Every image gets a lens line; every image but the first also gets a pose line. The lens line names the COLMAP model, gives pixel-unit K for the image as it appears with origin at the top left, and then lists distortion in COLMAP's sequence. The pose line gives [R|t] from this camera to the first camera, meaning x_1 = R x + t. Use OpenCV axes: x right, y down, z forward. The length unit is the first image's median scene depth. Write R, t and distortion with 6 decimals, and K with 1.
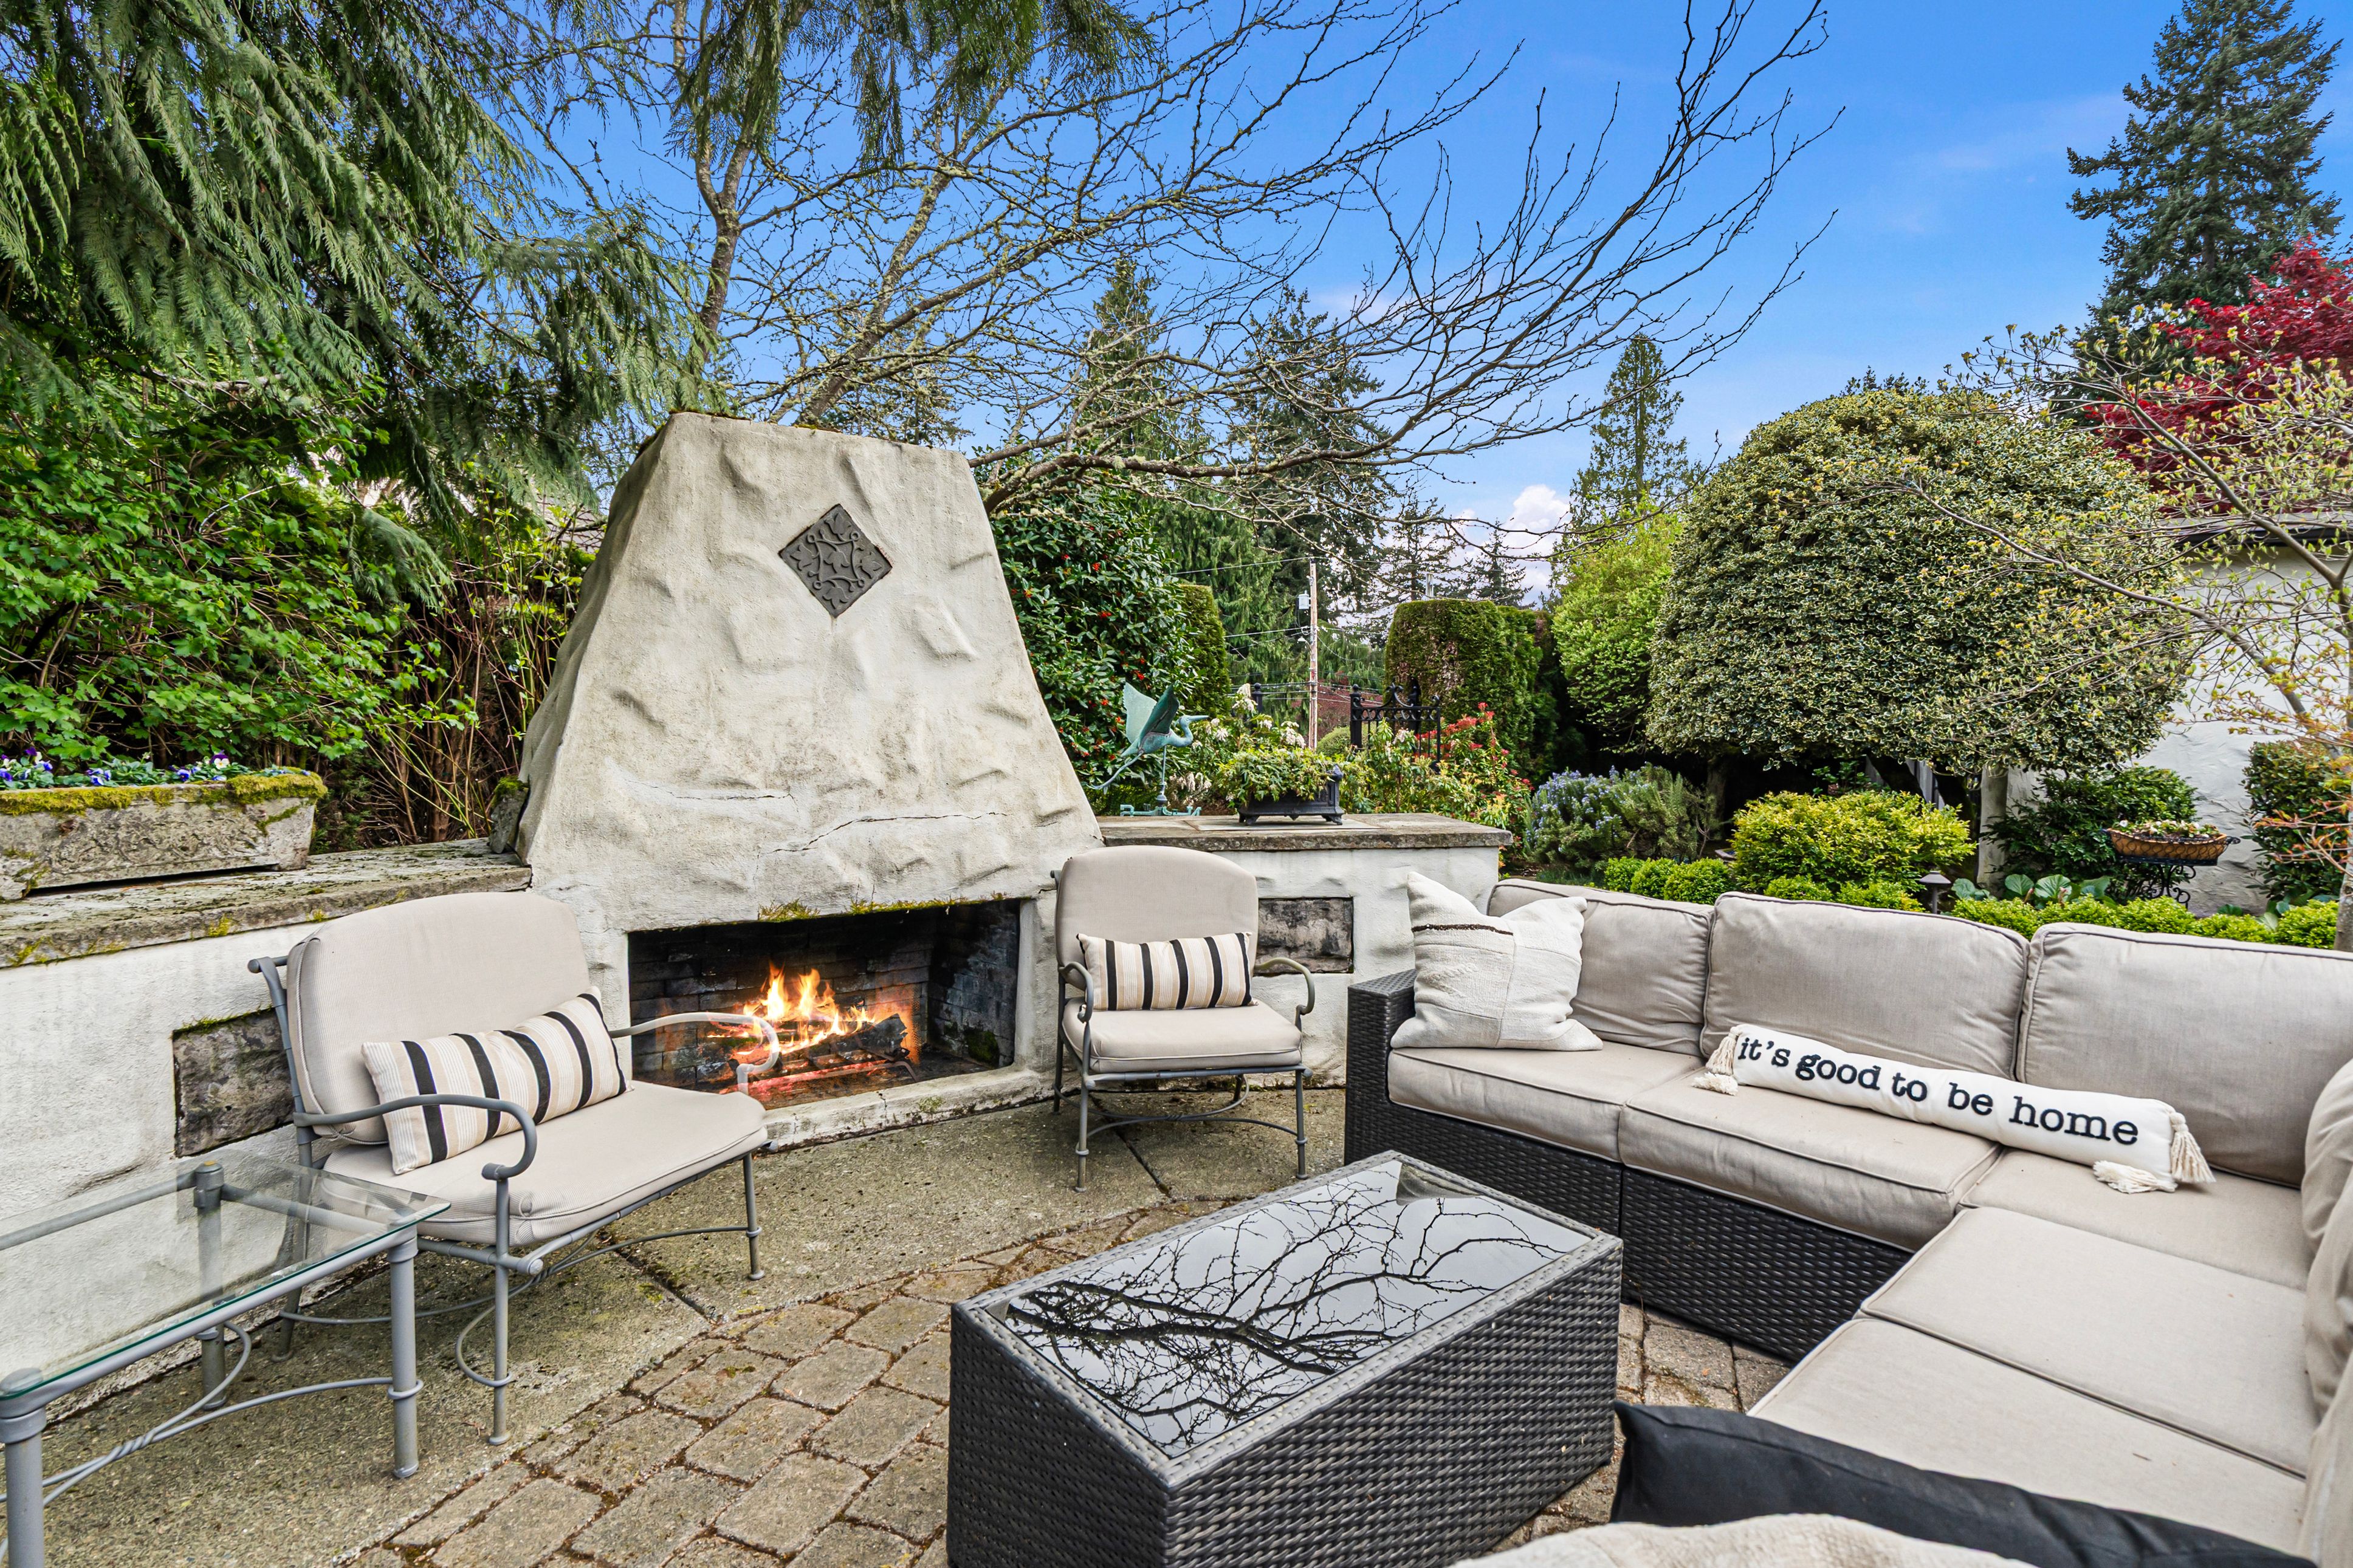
lens RADIAL K [[1089.8, 0, 1167.3], [0, 1089.8, 768.5], [0, 0, 1]] dist [0.005024, -0.002082]
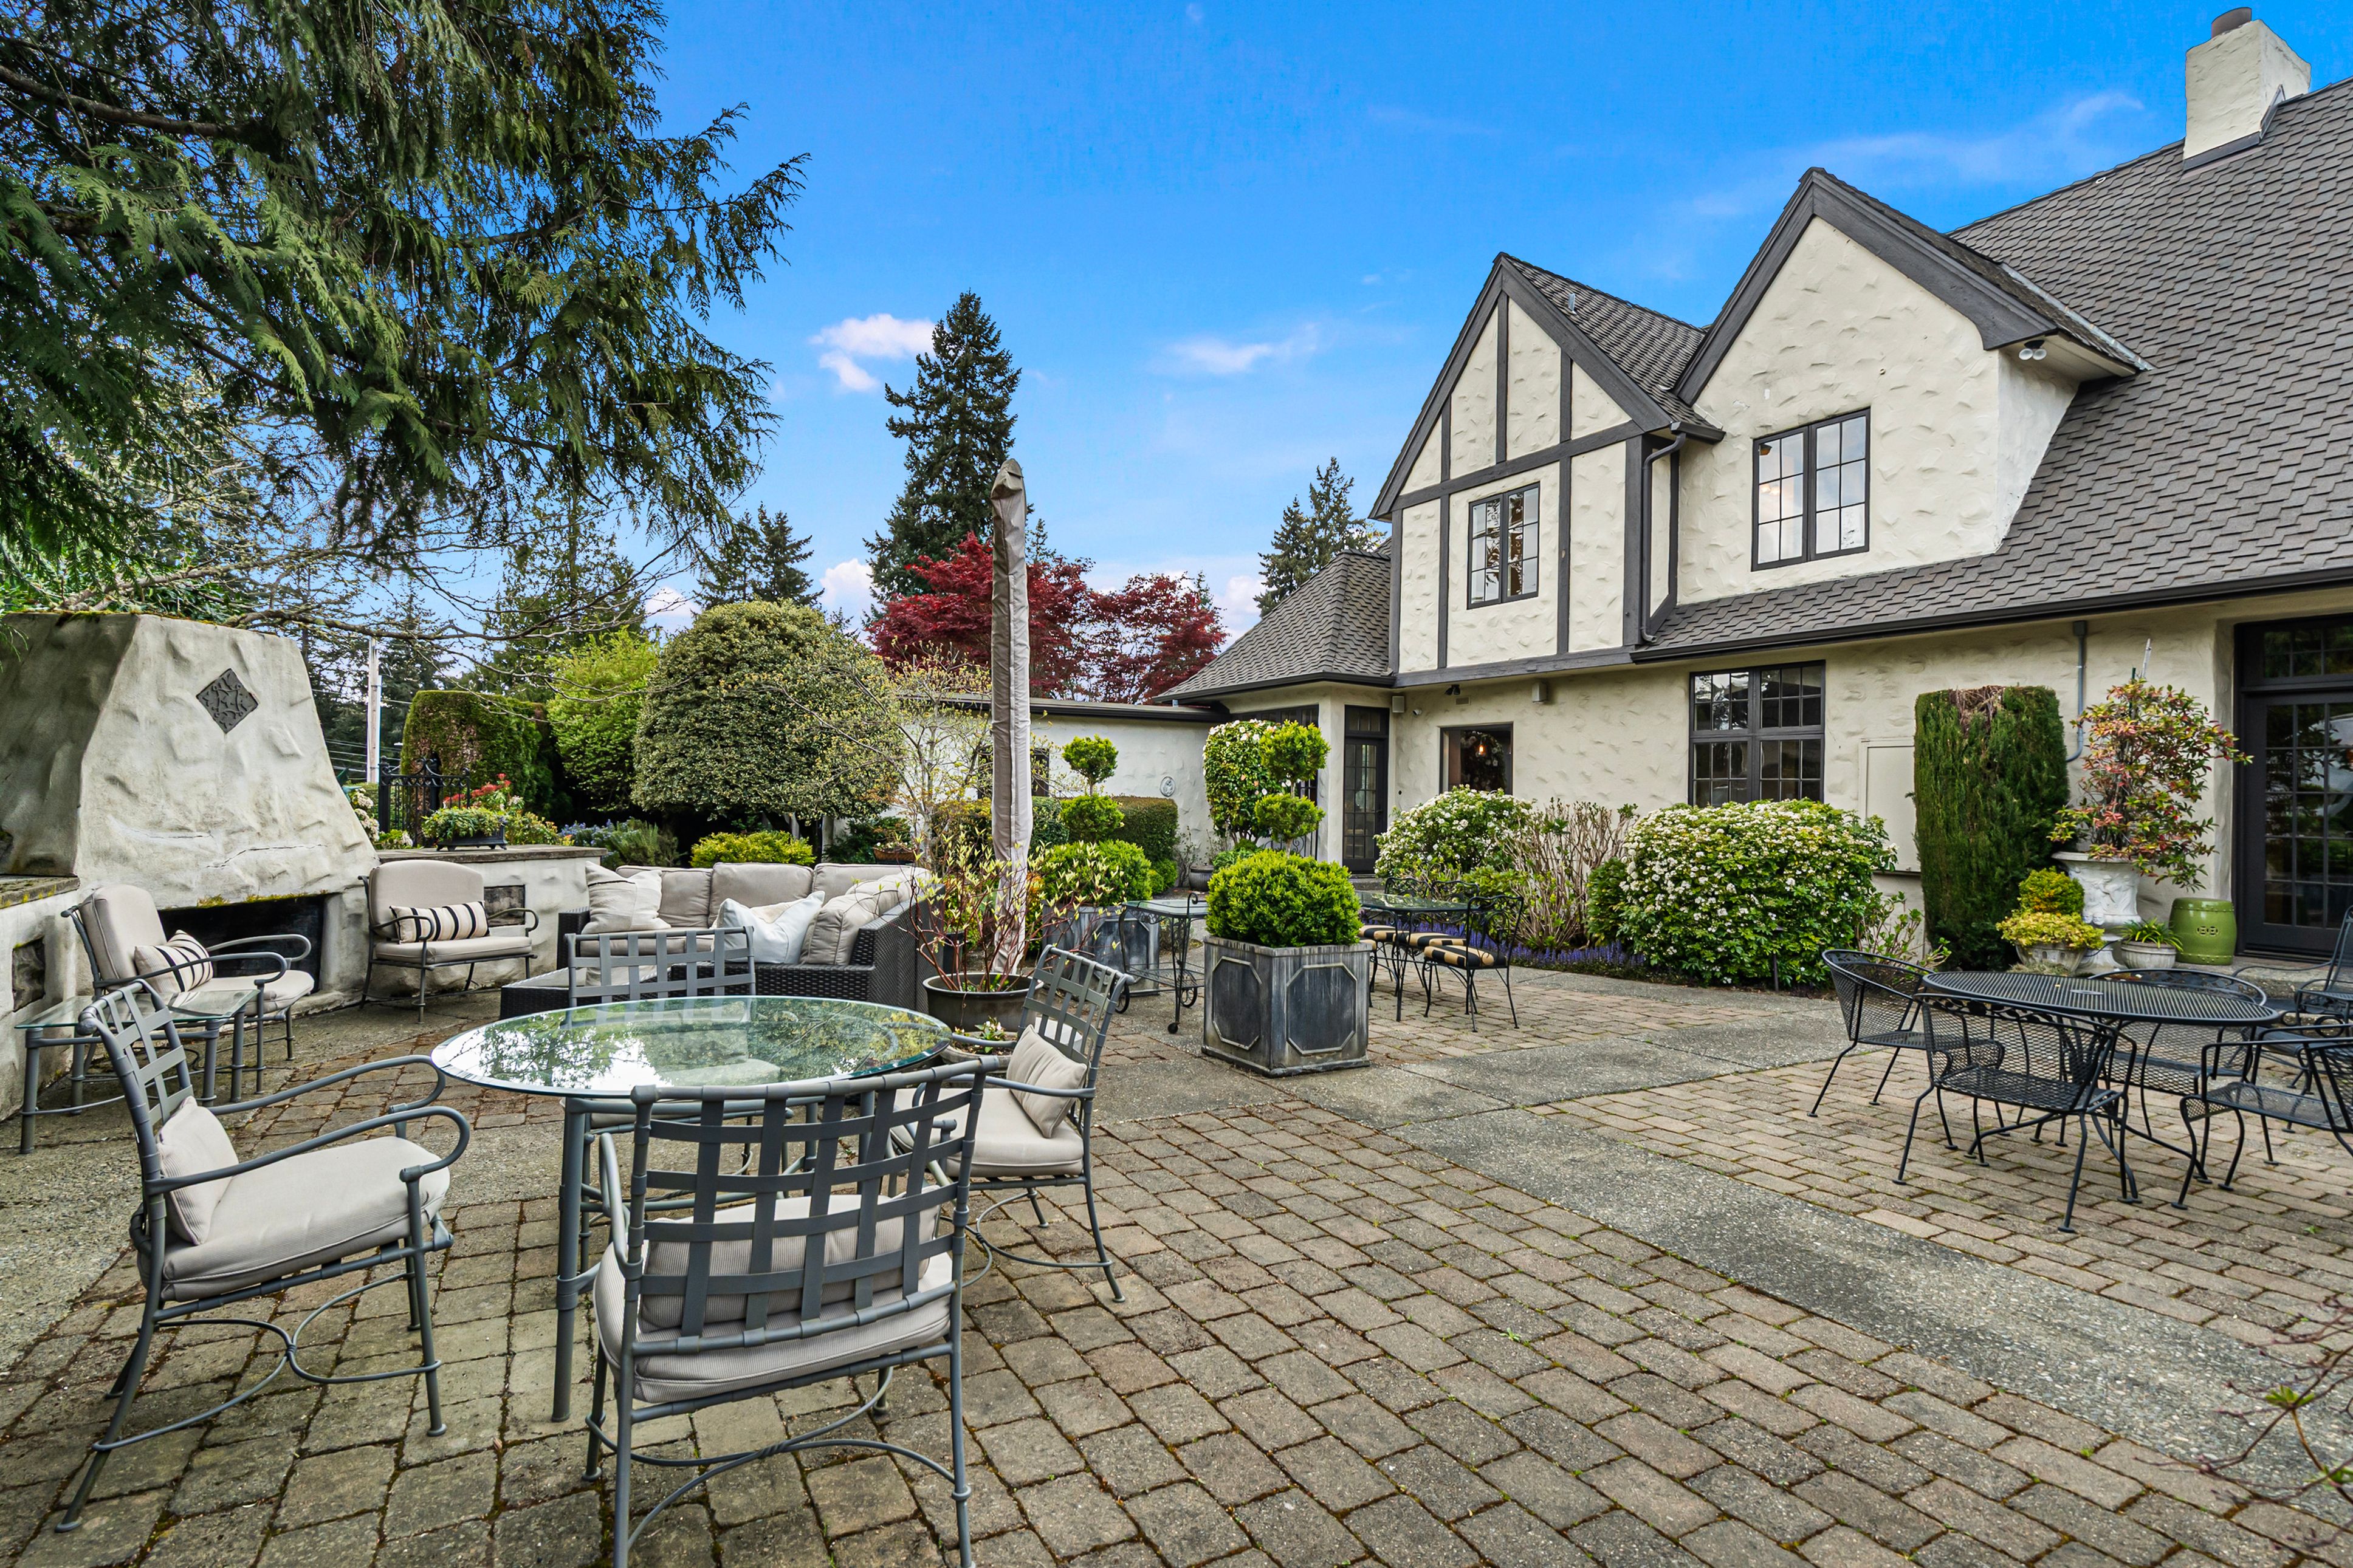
lens RADIAL K [[1046.3, 0, 1172.2], [0, 1046.3, 785.9], [0, 0, 1]] dist [0.004243, 0.000397]
pose [[0.586057, 0.013085, 0.810164, -0.340954], [0.018751, 0.999383, -0.029704, 0.009919], [-0.810053, 0.032600, 0.585450, -0.523319]]
